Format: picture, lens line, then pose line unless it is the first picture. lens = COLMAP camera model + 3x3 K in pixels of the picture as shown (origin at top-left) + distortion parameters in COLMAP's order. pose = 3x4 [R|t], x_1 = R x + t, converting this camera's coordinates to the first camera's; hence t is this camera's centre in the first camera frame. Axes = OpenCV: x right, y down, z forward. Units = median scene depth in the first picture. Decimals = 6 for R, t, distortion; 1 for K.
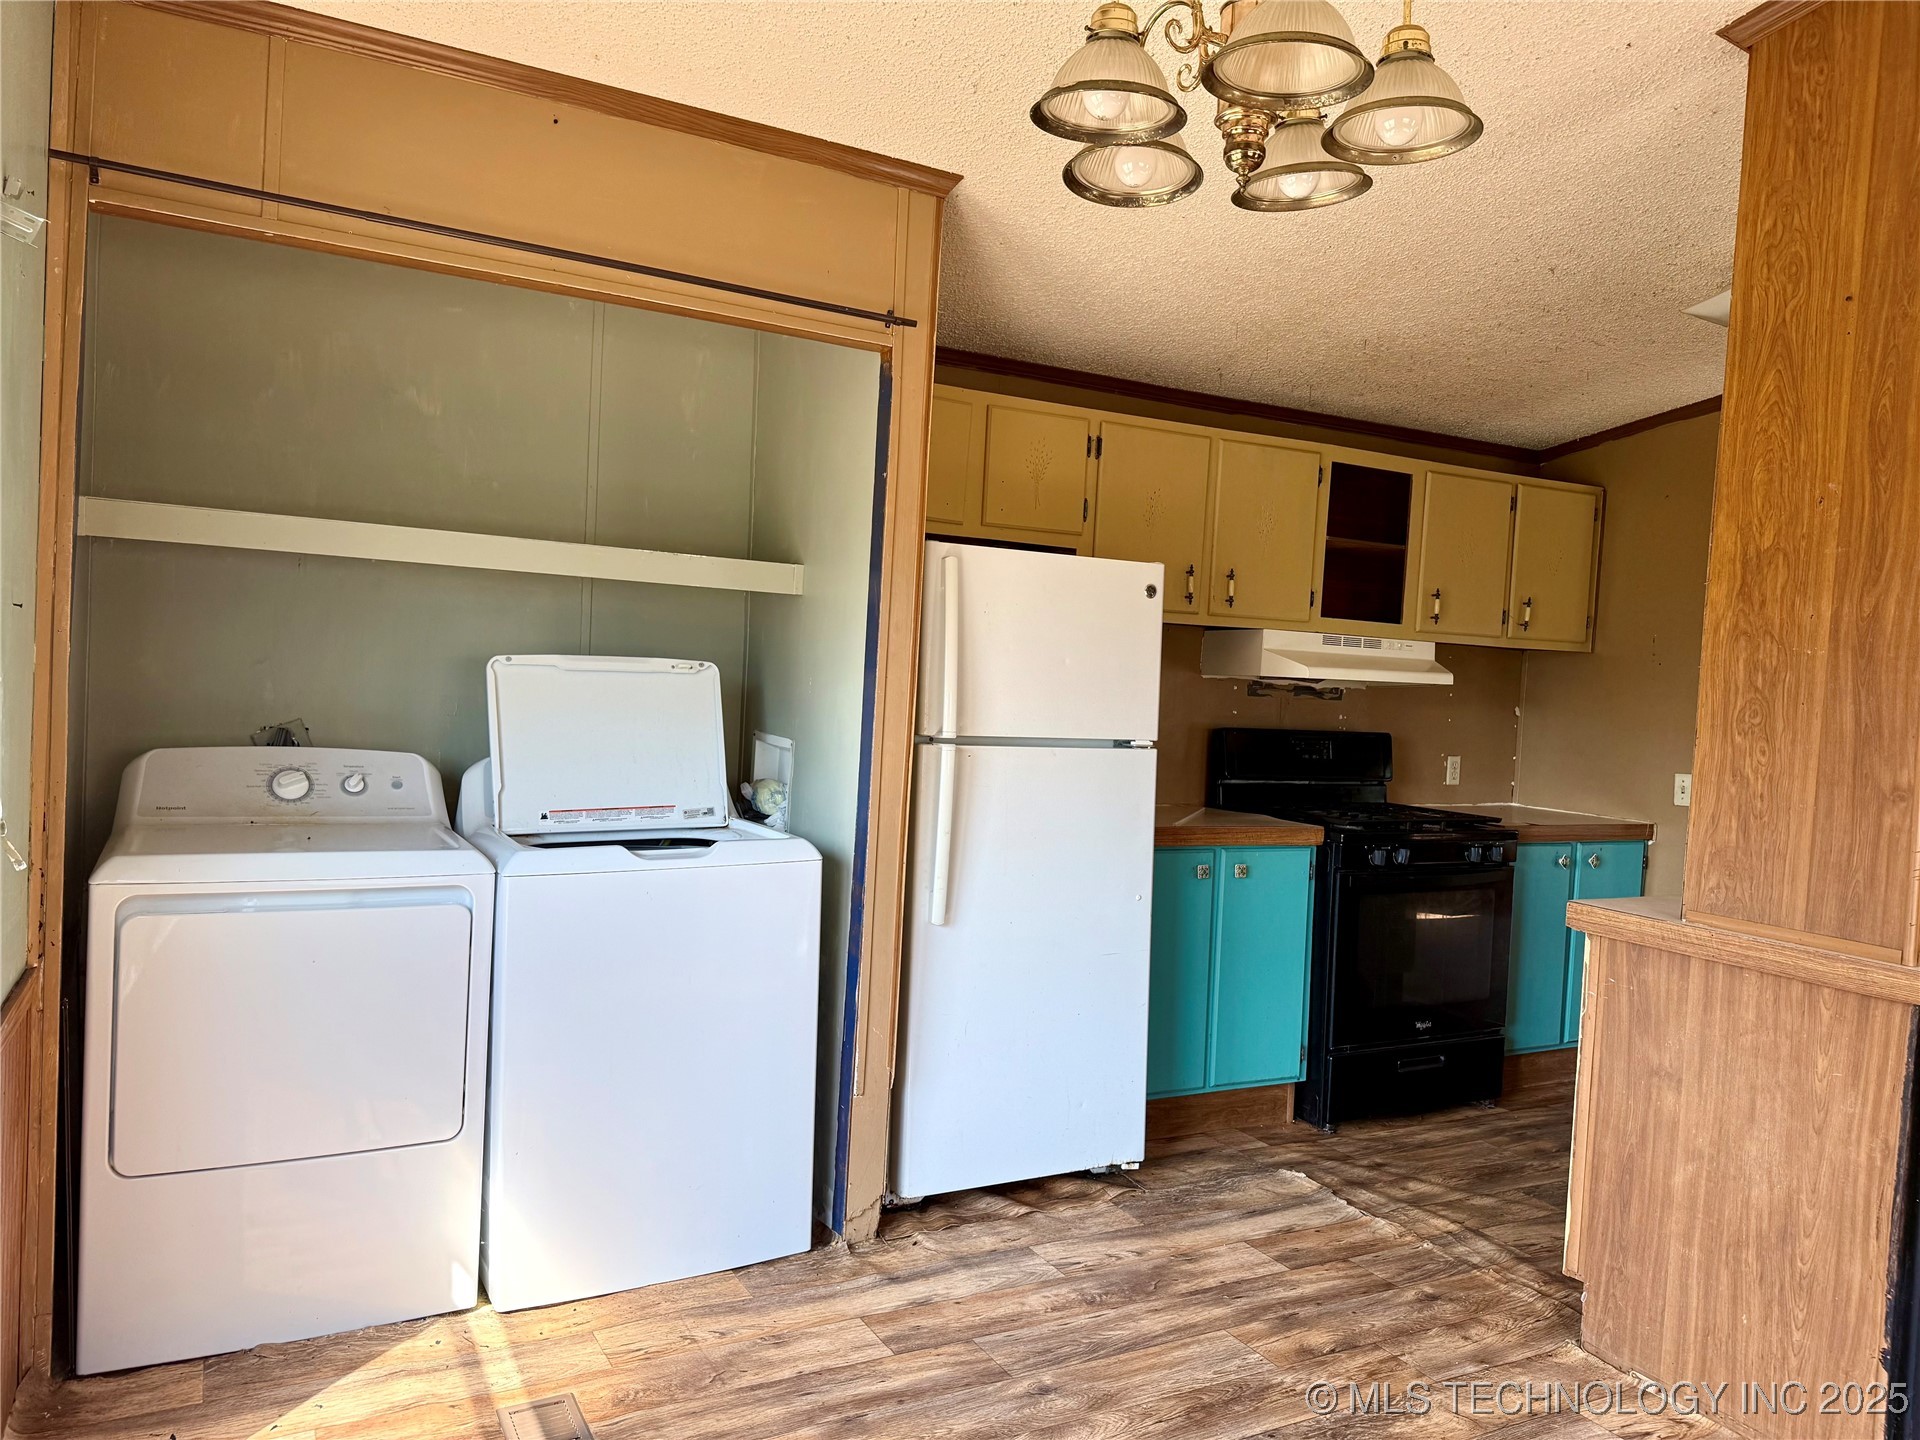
lens RADIAL K [[1359.5, 0, 969.9], [0, 1359.5, 722.0], [0, 0, 1]] dist [0.079730, -0.095502]
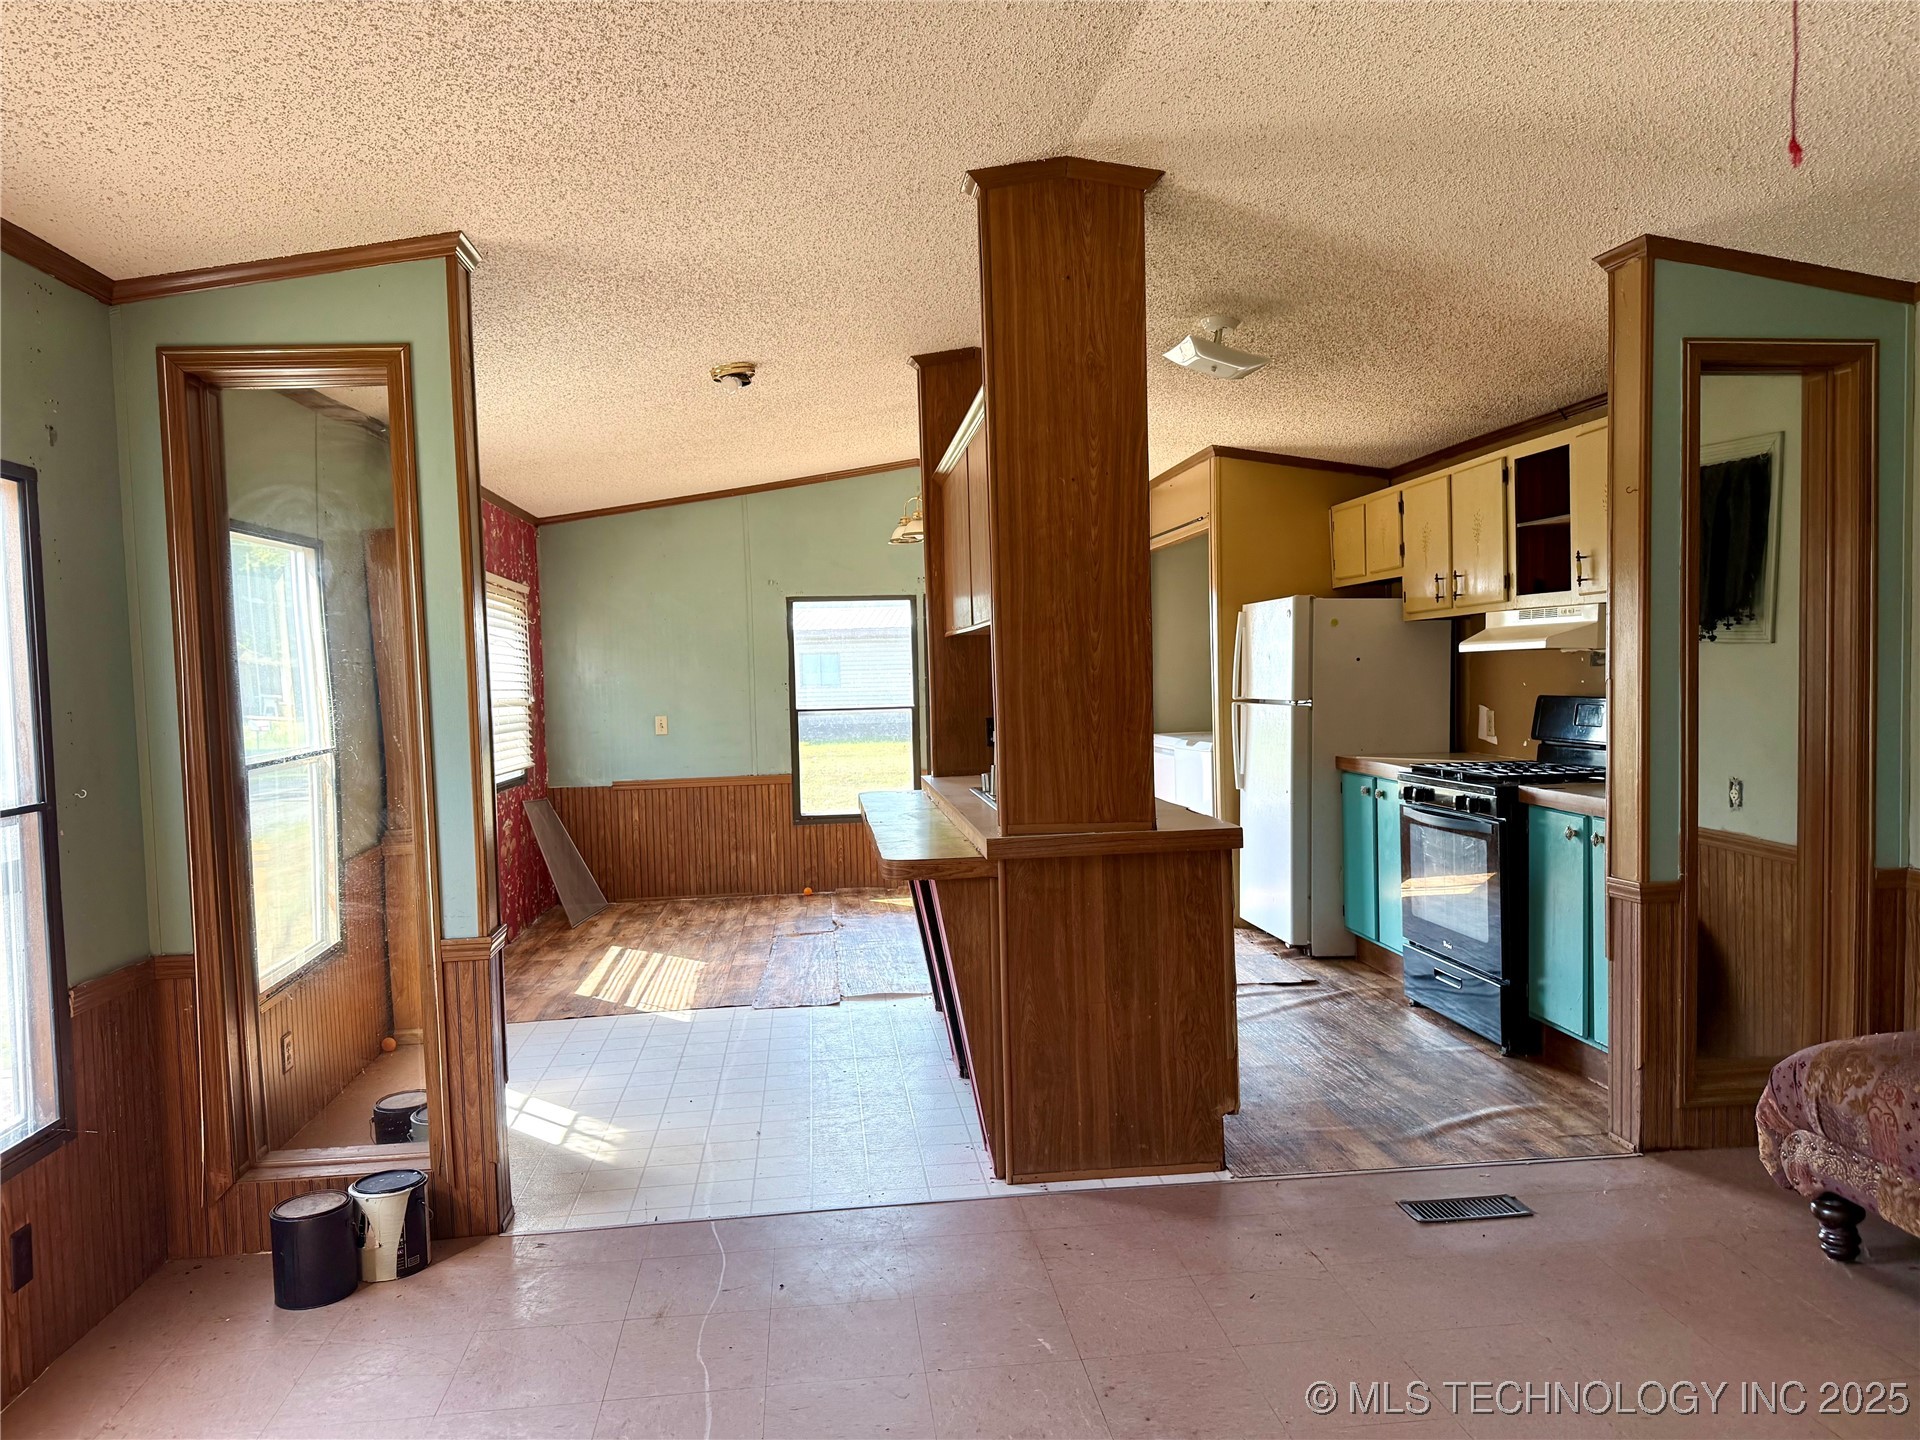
lens RADIAL K [[1359.5, 0, 968.8], [0, 1359.5, 731.9], [0, 0, 1]] dist [0.079730, -0.095502]
pose [[-0.376281, -0.000575, -0.926506, 2.296664], [-0.025890, 0.999616, 0.009895, 0.056790], [0.926144, 0.027711, -0.376151, 1.554969]]
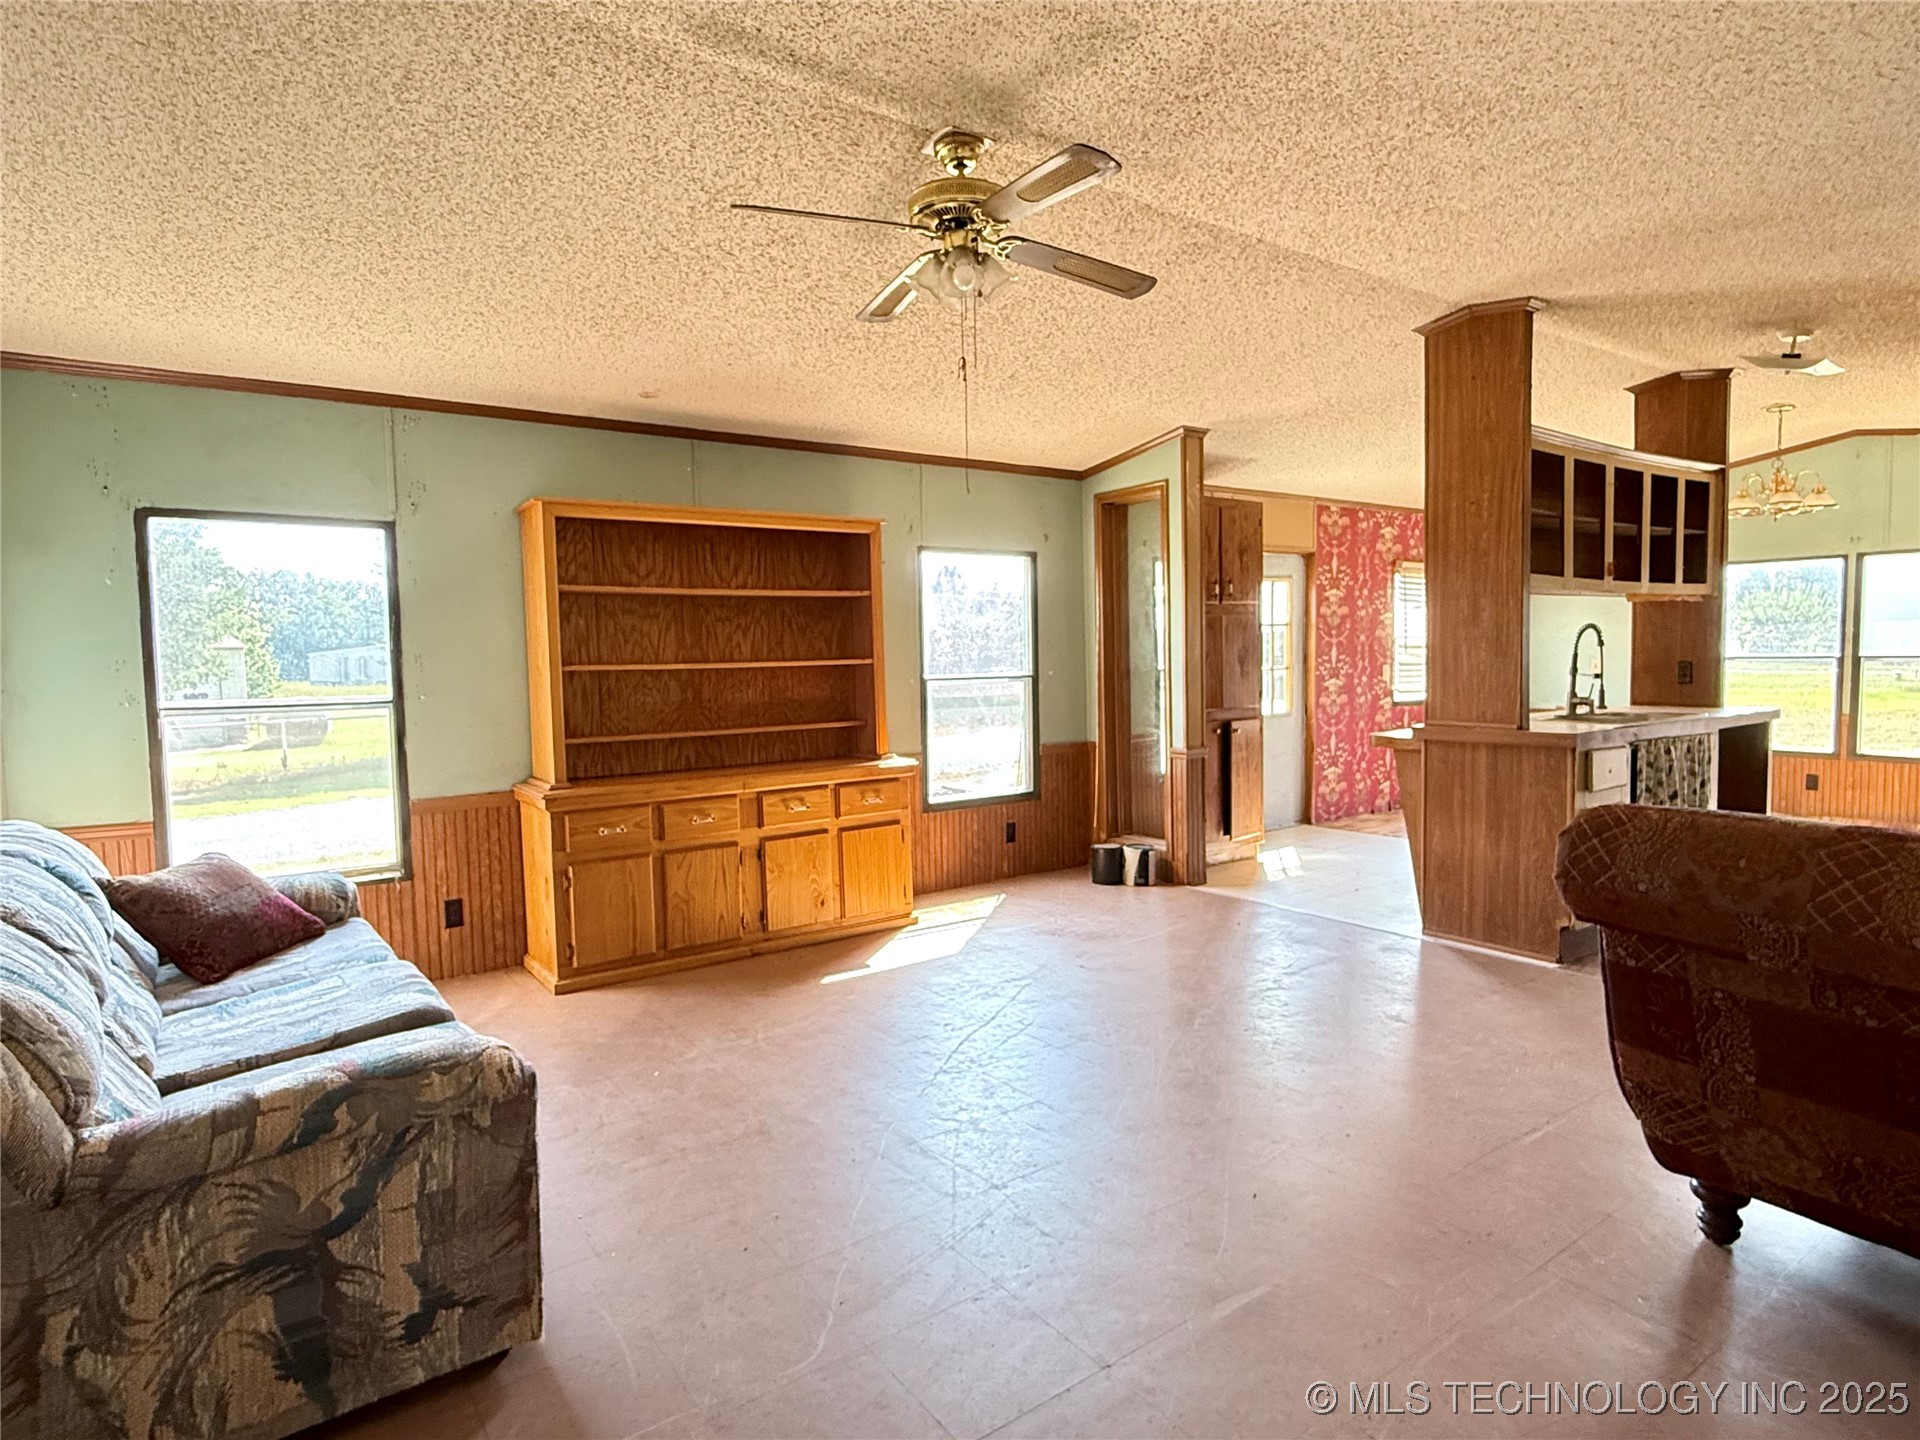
lens RADIAL K [[1061.2, 0, 954.2], [0, 1061.2, 719.8], [0, 0, 1]] dist [0.005075, 0.003282]
pose [[-0.992118, -0.029013, -0.121906, 2.039568], [-0.040482, 0.994872, 0.092685, 0.035671], [0.118592, 0.096889, -0.988205, 2.597243]]
